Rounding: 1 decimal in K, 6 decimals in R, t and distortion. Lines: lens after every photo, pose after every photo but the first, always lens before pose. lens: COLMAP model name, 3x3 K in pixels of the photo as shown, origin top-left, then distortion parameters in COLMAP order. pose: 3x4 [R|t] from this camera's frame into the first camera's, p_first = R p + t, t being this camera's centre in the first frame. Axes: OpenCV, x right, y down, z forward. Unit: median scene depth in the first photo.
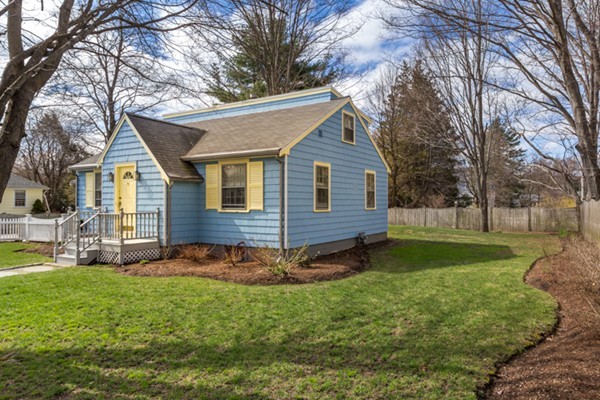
lens RADIAL K [[393.3, 0, 296.0], [0, 393.3, 192.9], [0, 0, 1]] dist [-0.013934, -0.000446]
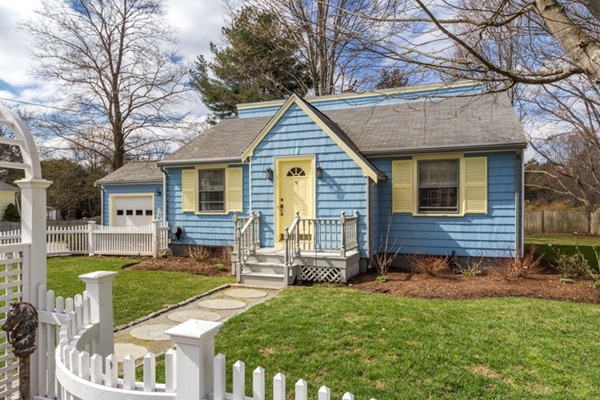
lens RADIAL K [[393.3, 0, 296.0], [0, 393.3, 192.9], [0, 0, 1]] dist [-0.013934, -0.000446]
pose [[0.985679, 0.003305, 0.168603, -0.588573], [-0.001506, 0.999941, -0.010796, 0.008005], [-0.168628, 0.010387, 0.985625, 0.206390]]
